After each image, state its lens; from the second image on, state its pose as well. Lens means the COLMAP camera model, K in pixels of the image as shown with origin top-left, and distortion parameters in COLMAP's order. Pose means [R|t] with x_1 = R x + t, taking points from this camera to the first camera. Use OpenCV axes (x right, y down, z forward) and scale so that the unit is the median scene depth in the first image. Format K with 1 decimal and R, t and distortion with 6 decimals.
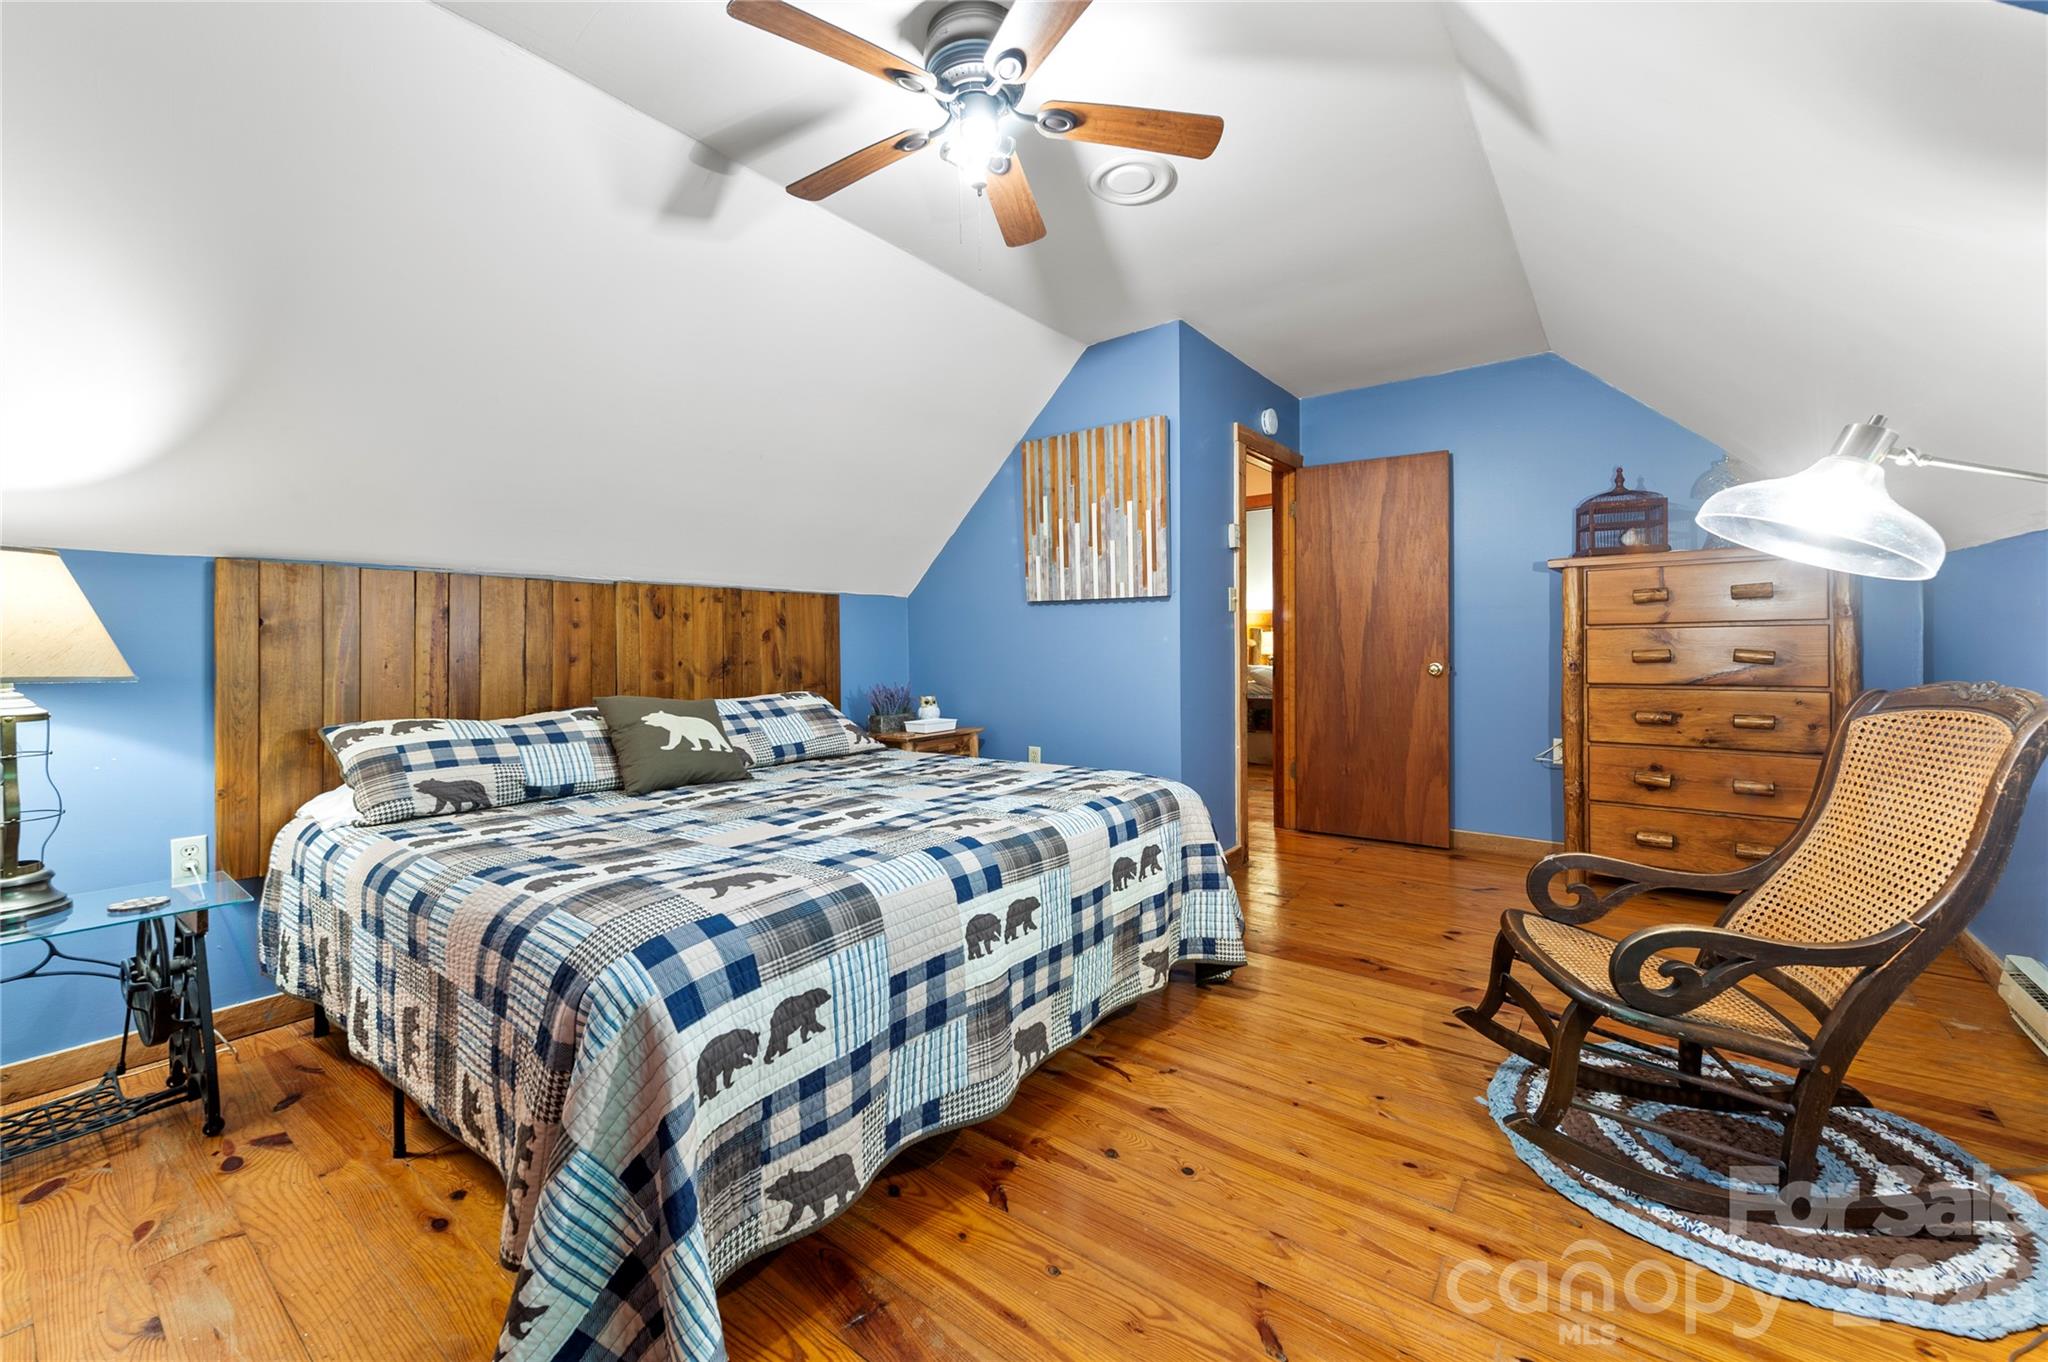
lens RADIAL K [[809.6, 0, 1022.1], [0, 809.6, 655.5], [0, 0, 1]] dist [0.014846, -0.000152]
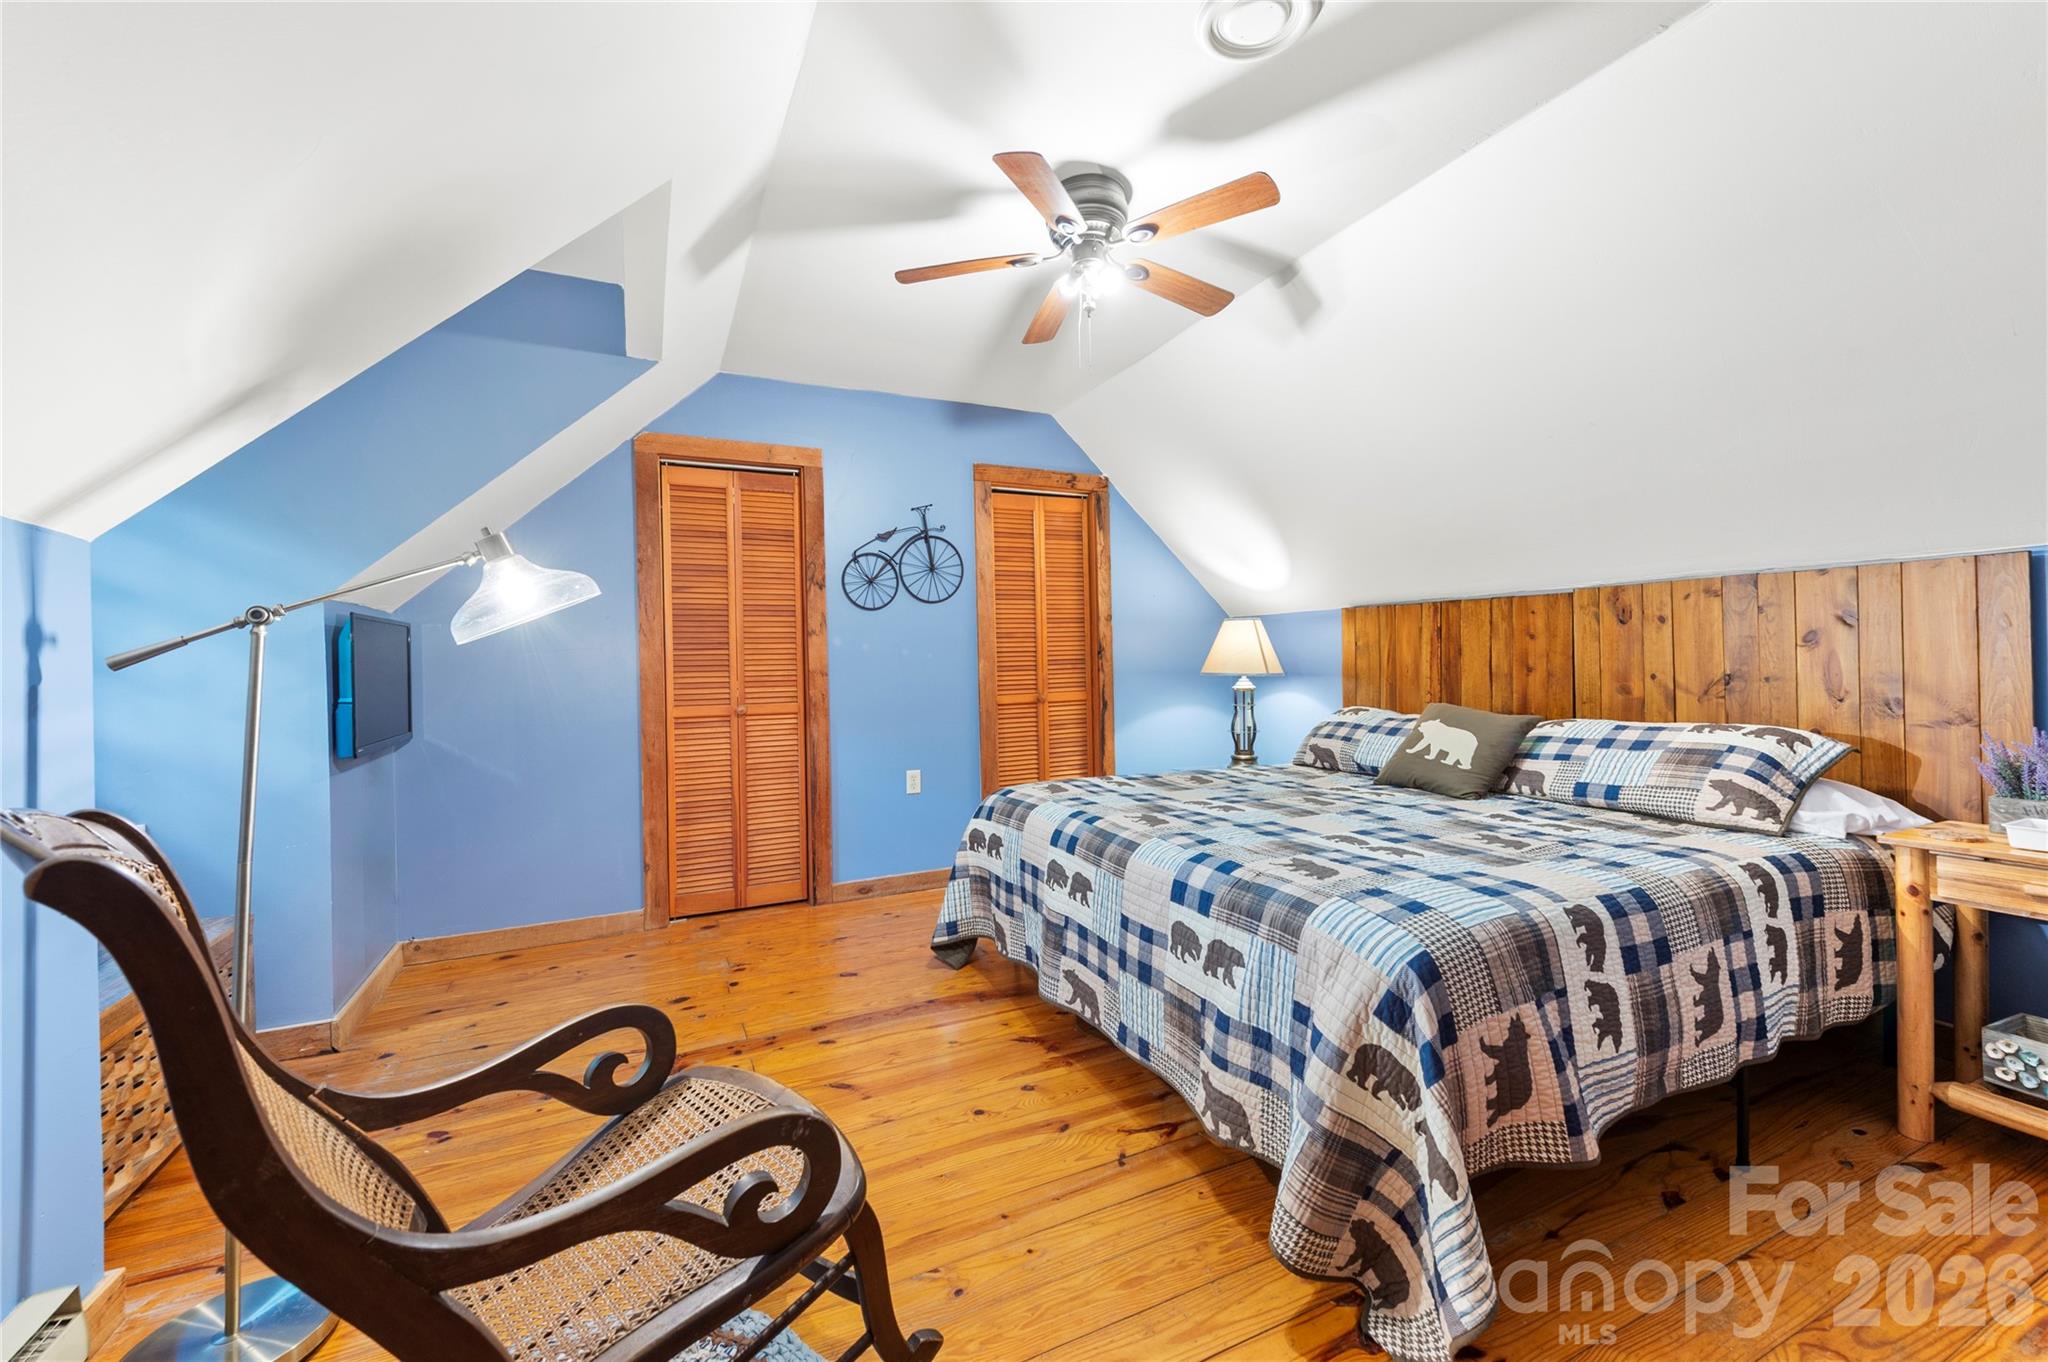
lens RADIAL K [[809.6, 0, 1022.1], [0, 809.6, 655.5], [0, 0, 1]] dist [0.014846, -0.000152]
pose [[-0.460788, 0.011726, -0.887433, 0.699395], [0.012431, 0.999900, 0.006757, -0.028346], [0.887423, -0.007918, -0.460888, 0.914046]]
